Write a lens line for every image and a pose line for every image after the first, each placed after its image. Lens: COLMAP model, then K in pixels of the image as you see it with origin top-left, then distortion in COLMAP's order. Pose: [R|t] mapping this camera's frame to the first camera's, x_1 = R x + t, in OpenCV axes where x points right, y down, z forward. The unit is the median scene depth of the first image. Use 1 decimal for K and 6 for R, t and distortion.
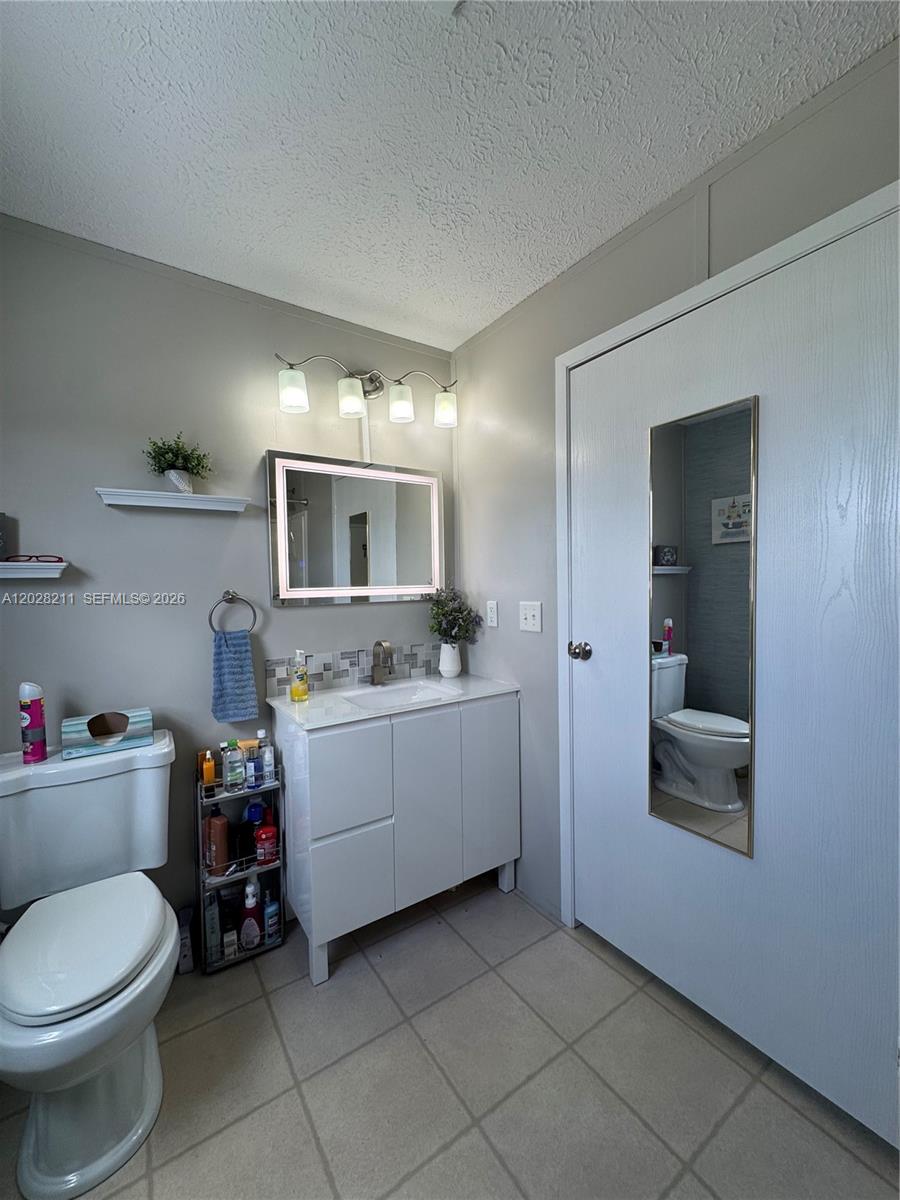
lens RADIAL K [[479.7, 0, 448.7], [0, 479.7, 601.1], [0, 0, 1]] dist [-0.003077, 0.000603]
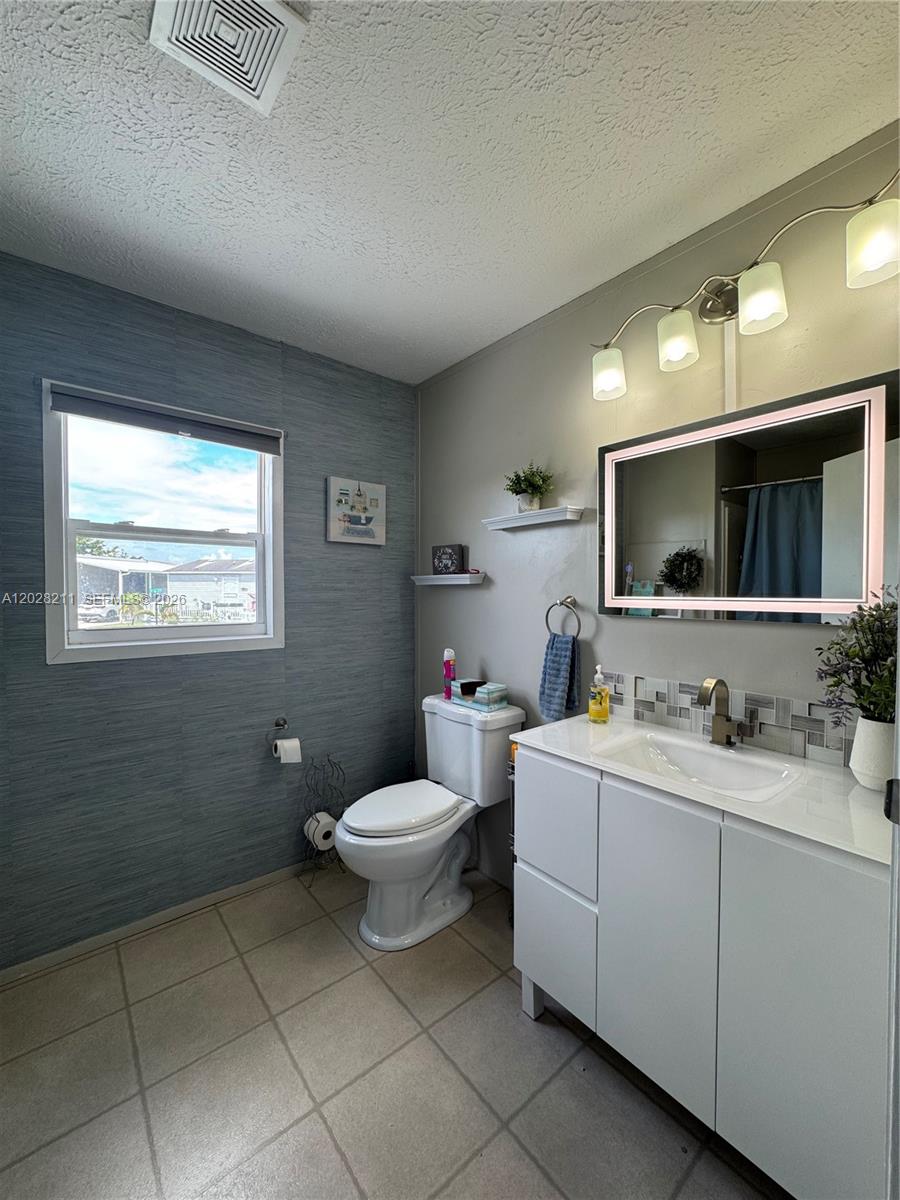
lens RADIAL K [[479.7, 0, 448.7], [0, 479.7, 601.1], [0, 0, 1]] dist [-0.003077, 0.000603]
pose [[0.094358, 0.044179, -0.994558, 0.600718], [-0.040085, 0.998373, 0.040545, -0.047160], [0.994731, 0.036041, 0.095976, 0.699653]]
